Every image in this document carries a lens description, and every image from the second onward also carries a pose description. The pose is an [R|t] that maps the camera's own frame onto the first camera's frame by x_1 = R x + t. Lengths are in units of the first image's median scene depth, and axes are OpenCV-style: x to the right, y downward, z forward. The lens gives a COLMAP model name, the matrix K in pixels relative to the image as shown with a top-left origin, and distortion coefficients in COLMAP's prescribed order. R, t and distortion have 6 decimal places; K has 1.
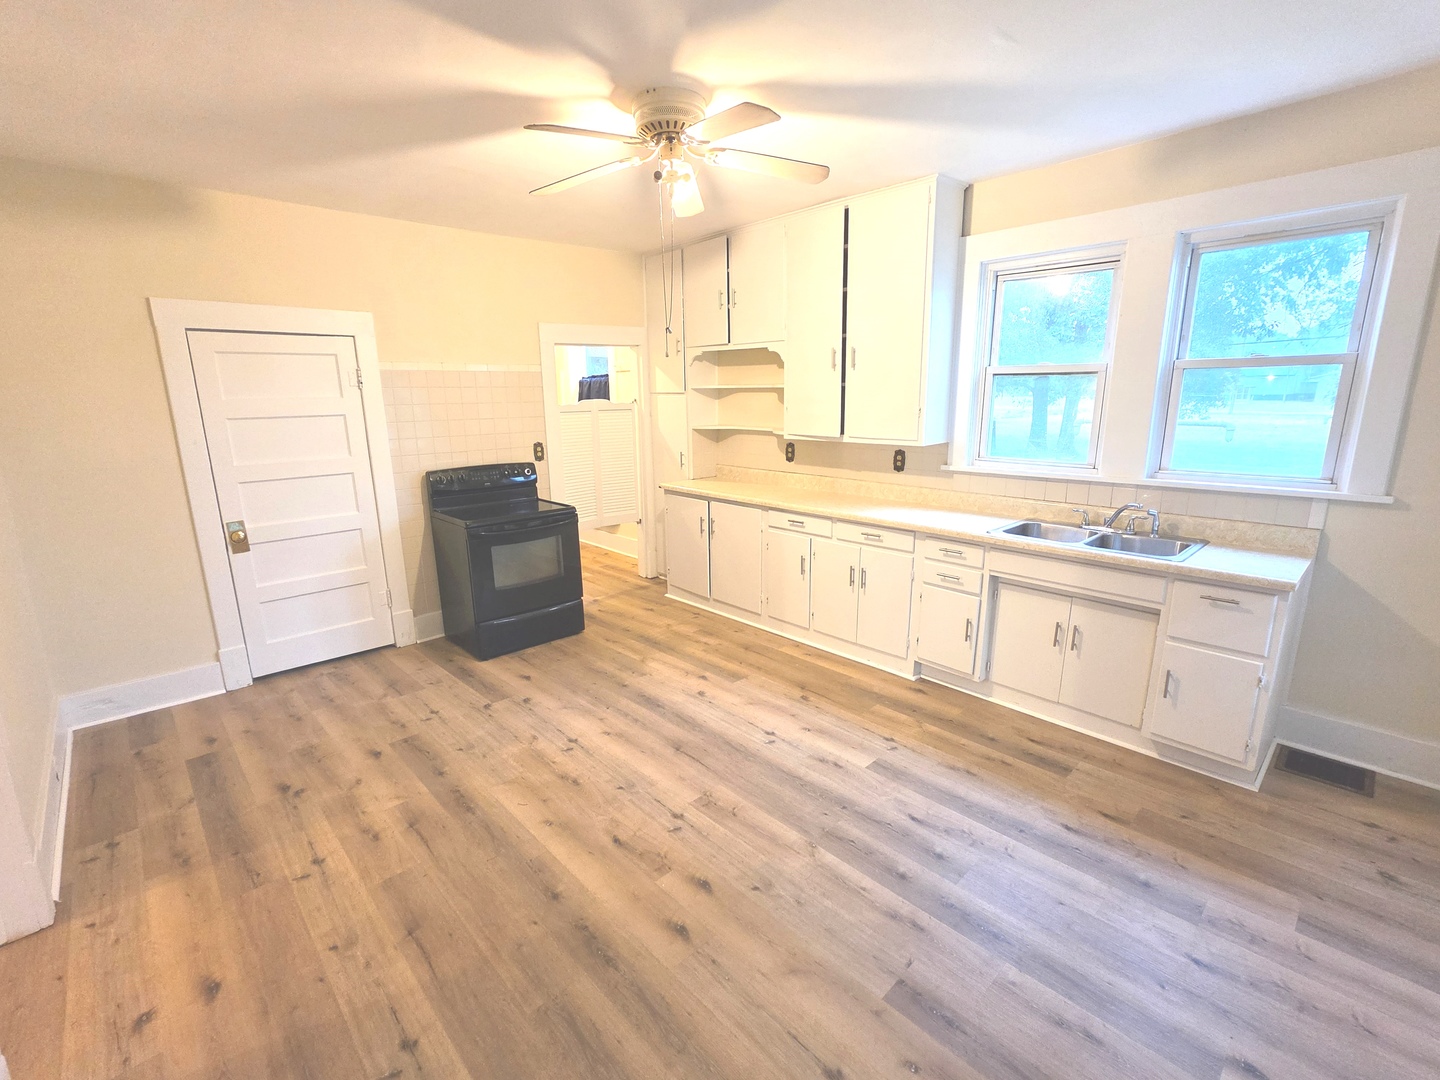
lens RADIAL K [[643.0, 0, 716.6], [0, 643.0, 541.7], [0, 0, 1]] dist [-0.002849, 0.001886]
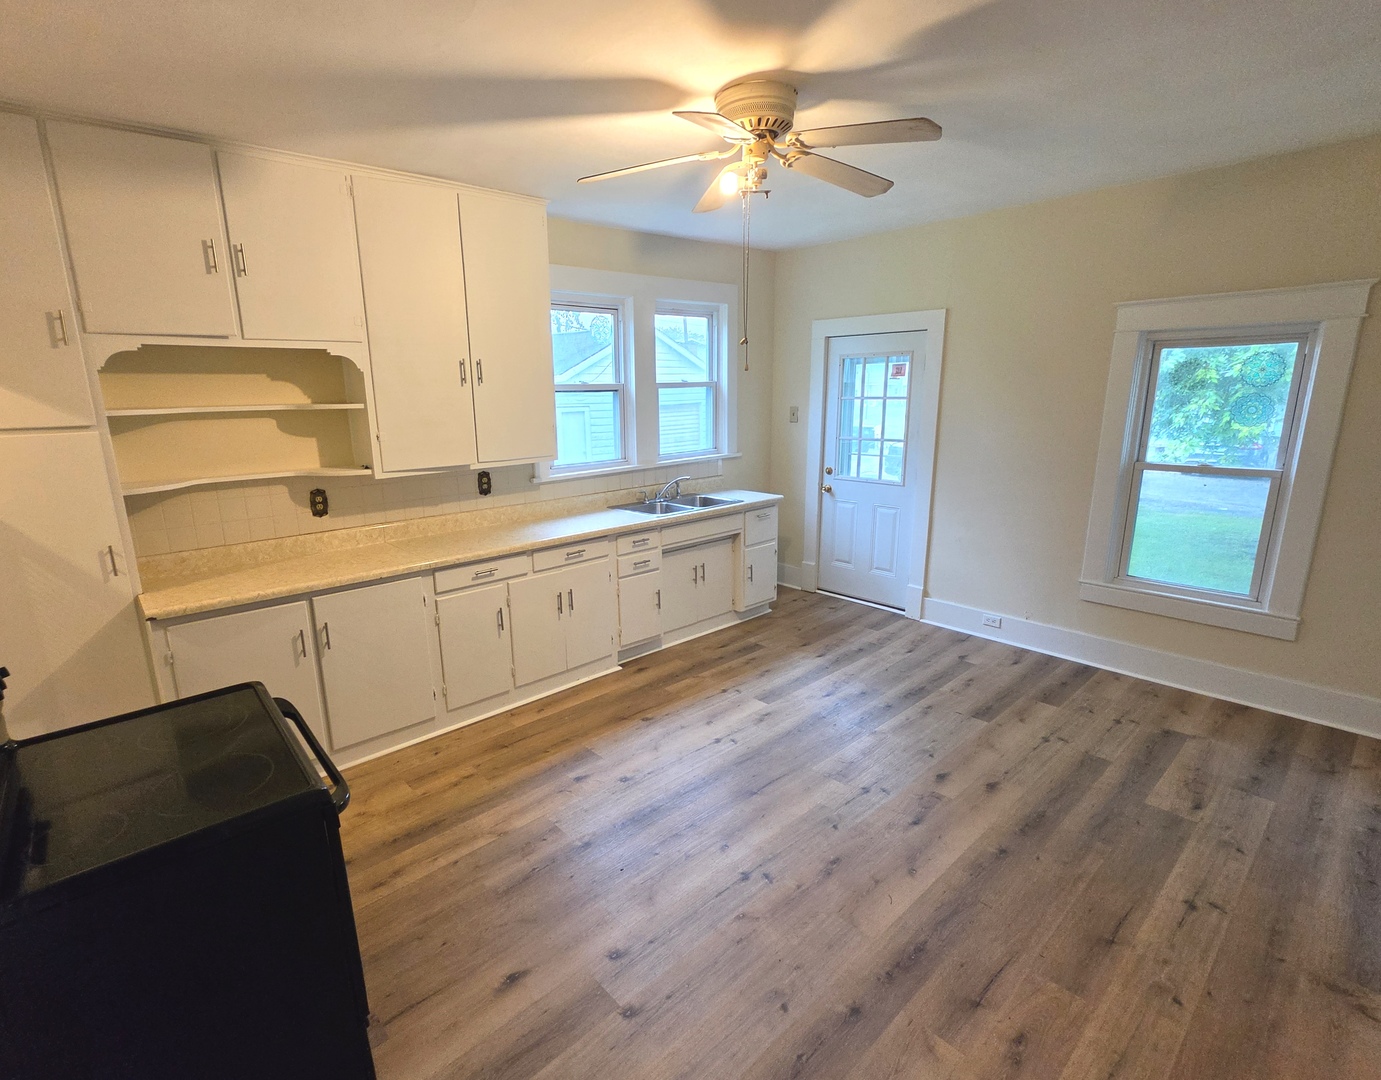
lens RADIAL K [[672.3, 0, 651.2], [0, 672.3, 544.8], [0, 0, 1]] dist [-0.003910, 0.001610]
pose [[0.043277, -0.216129, 0.975405, -0.881922], [0.248843, 0.947882, 0.198989, -0.230814], [-0.967577, 0.234111, 0.094804, 0.917258]]
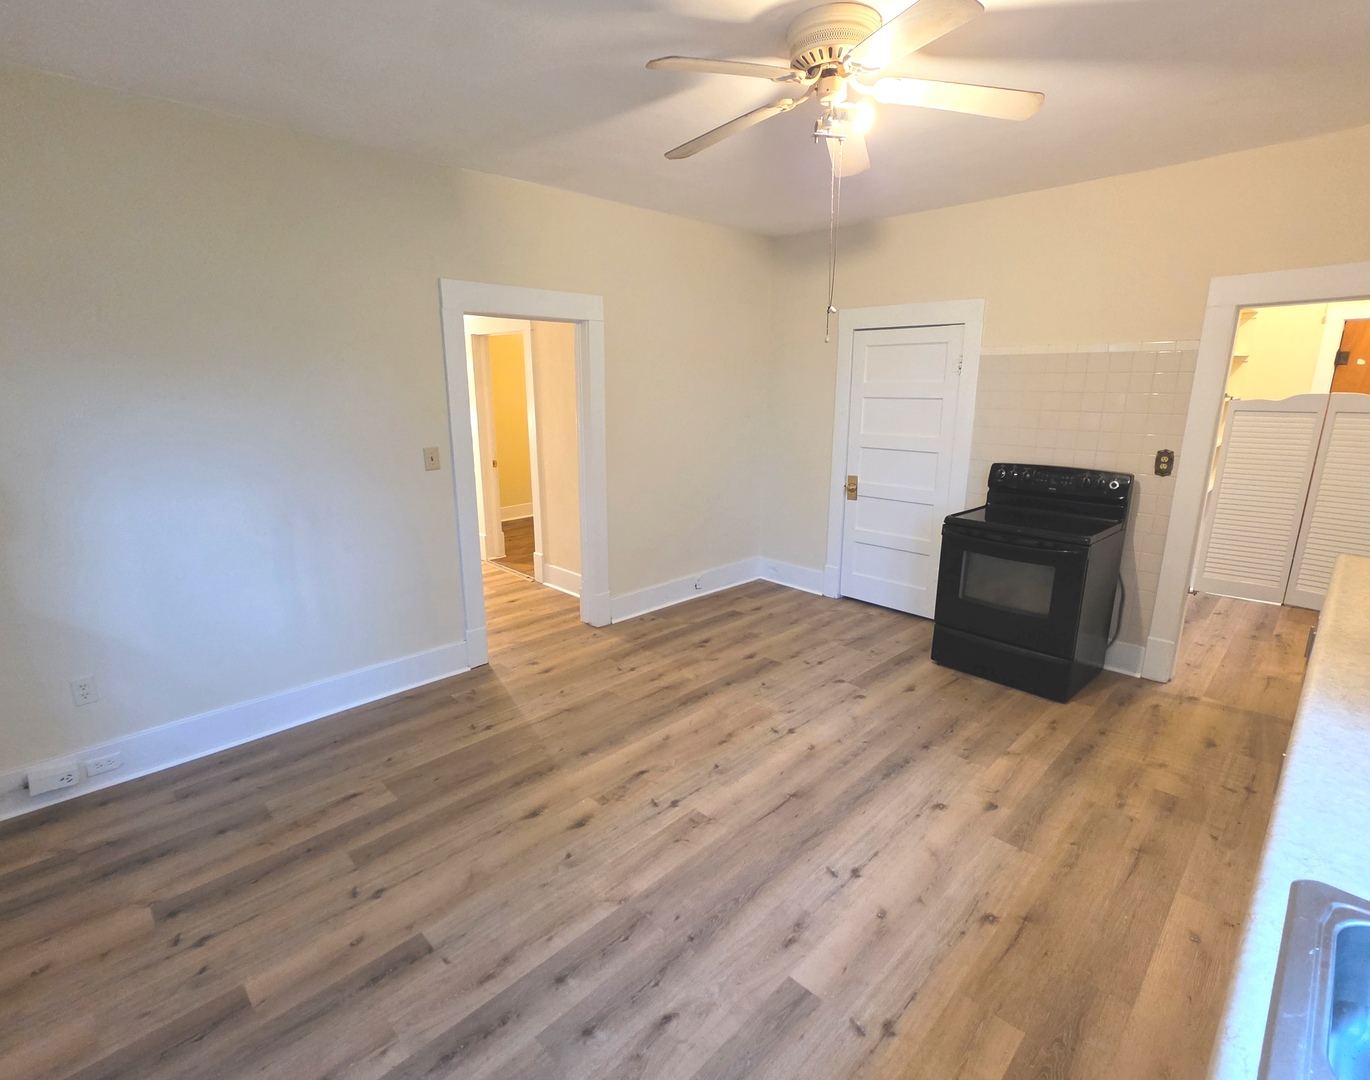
lens RADIAL K [[667.5, 0, 692.2], [0, 667.5, 544.9], [0, 0, 1]] dist [-0.001582, 0.000358]
pose [[0.036262, 0.254222, -0.966466, 0.683197], [-0.226737, 0.943974, 0.239799, -0.173529], [0.973281, 0.210438, 0.091872, 0.675274]]
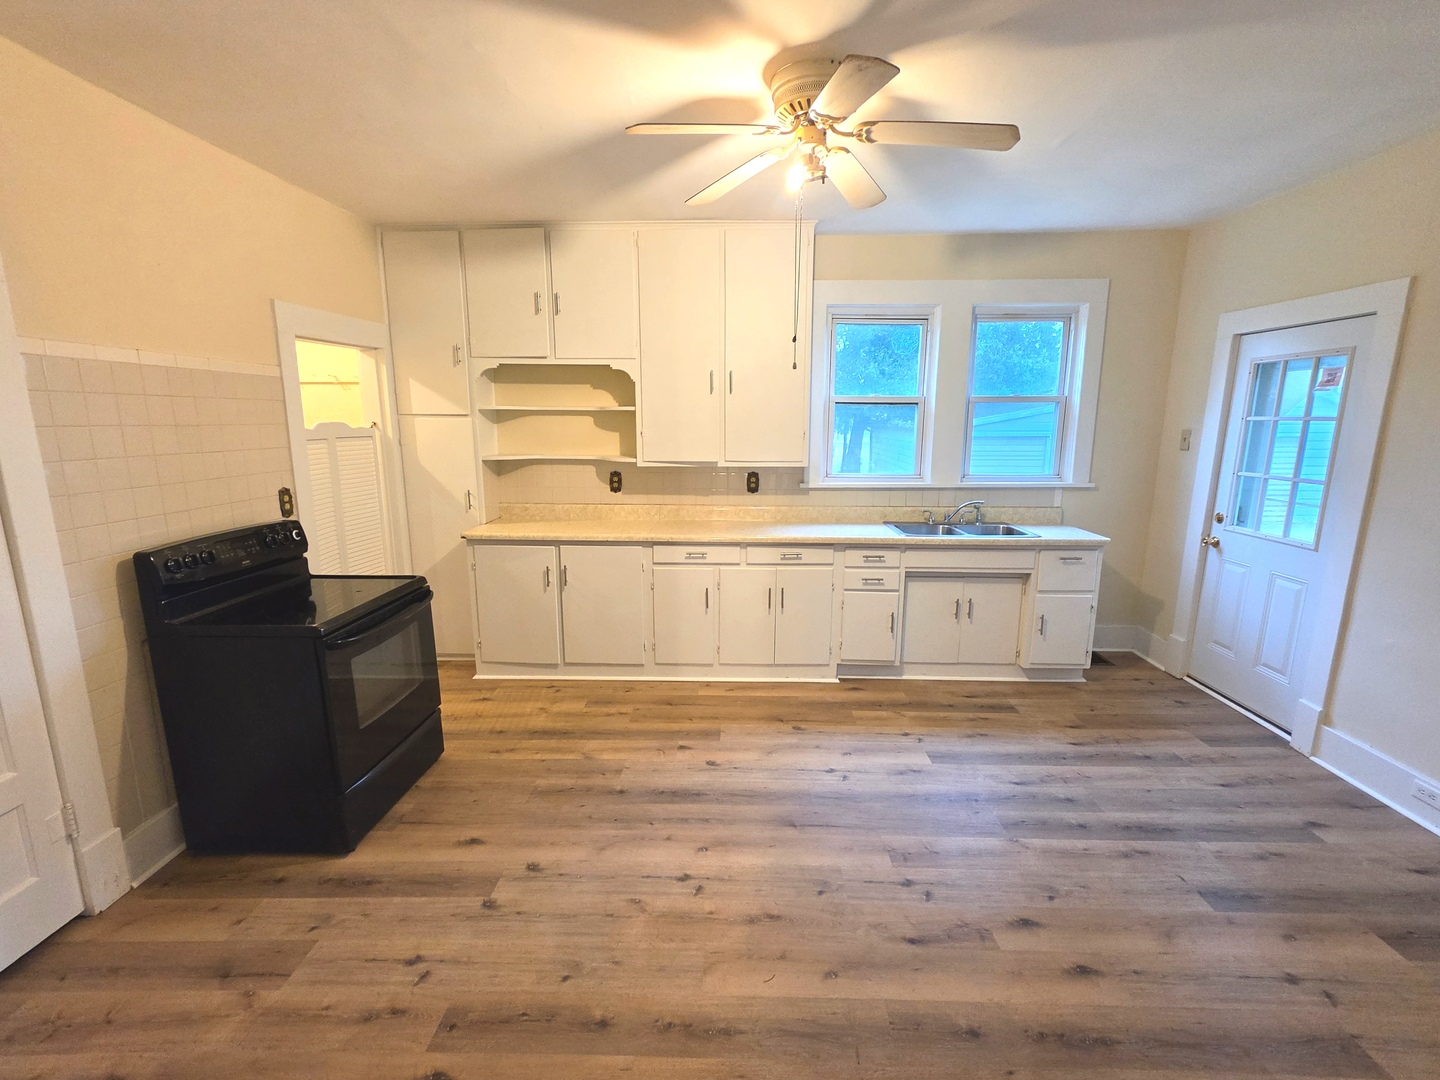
lens RADIAL K [[643.0, 0, 719.4], [0, 643.0, 541.0], [0, 0, 1]] dist [-0.002849, 0.001886]
pose [[0.705847, -0.118325, 0.698412, -0.646025], [0.150832, 0.988445, 0.015024, -0.074366], [-0.692120, 0.094738, 0.715538, 0.399454]]
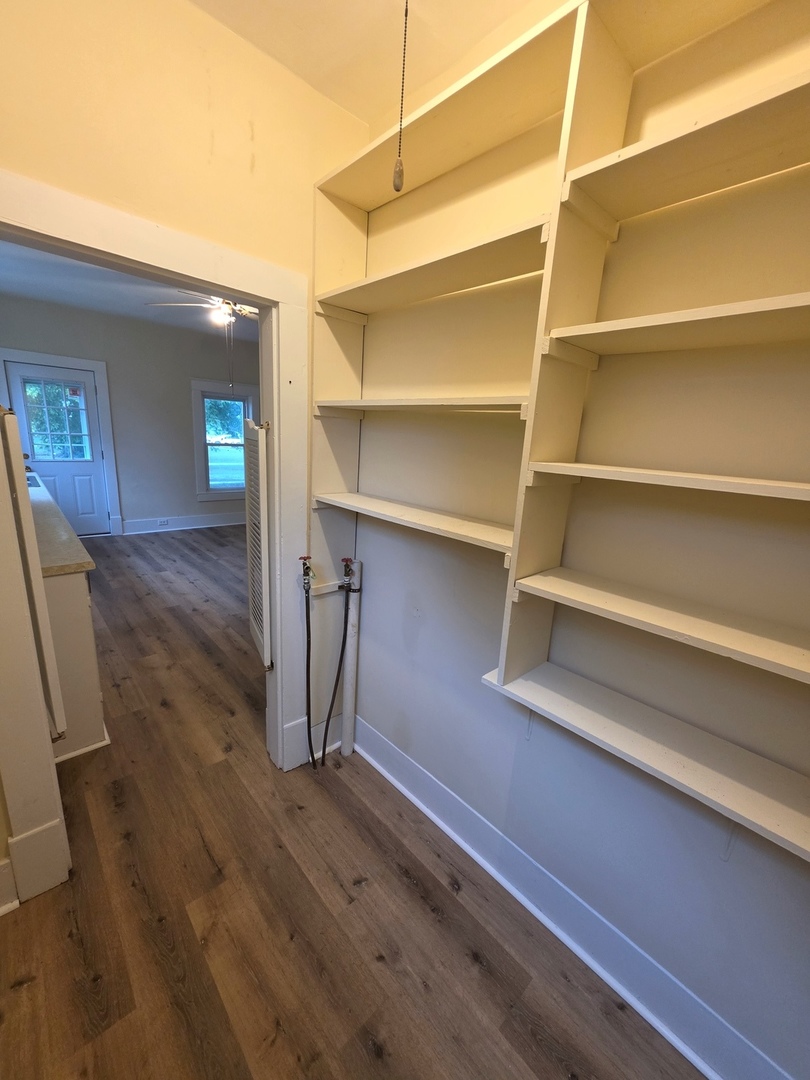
lens RADIAL K [[434.5, 0, 407.7], [0, 434.5, 544.2], [0, 0, 1]] dist [-0.002753, 0.000884]
pose [[-0.998800, -0.048926, -0.002144, -0.581551], [-0.044339, 0.884830, 0.463800, -0.468801], [-0.020795, 0.463338, -0.885938, 2.117424]]
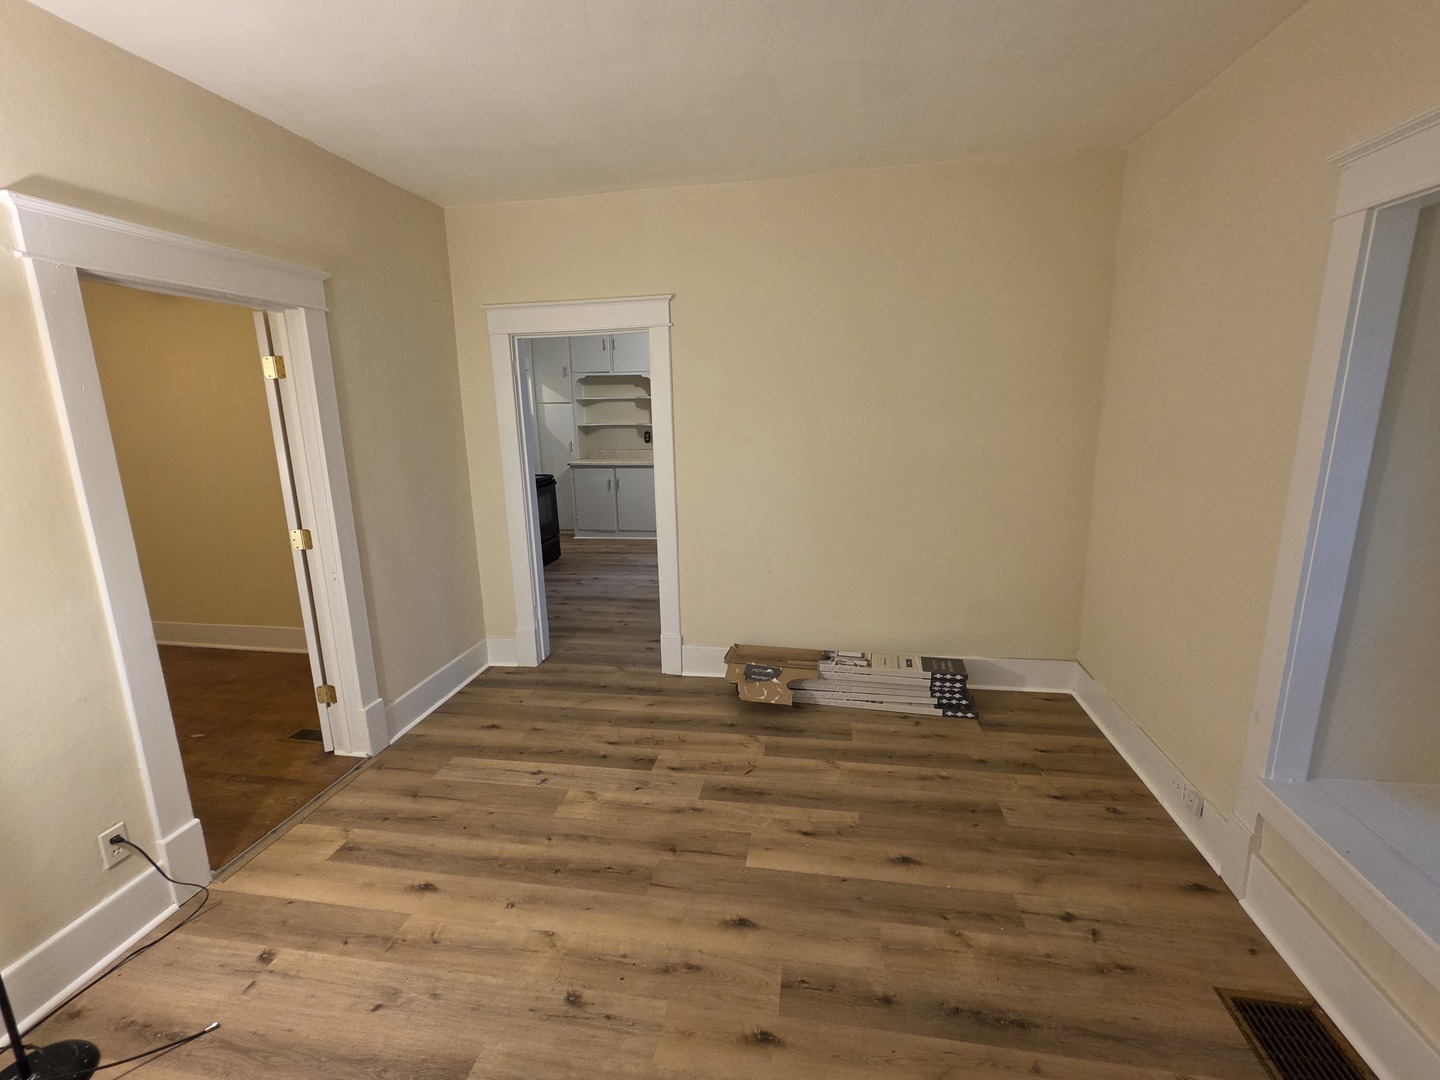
lens RADIAL K [[643.0, 0, 712.3], [0, 643.0, 538.0], [0, 0, 1]] dist [-0.002849, 0.001886]
pose [[0.802825, -0.129009, 0.582090, -1.142987], [0.146636, 0.989045, 0.016960, 0.173671], [-0.577902, 0.071740, 0.812947, -0.646076]]
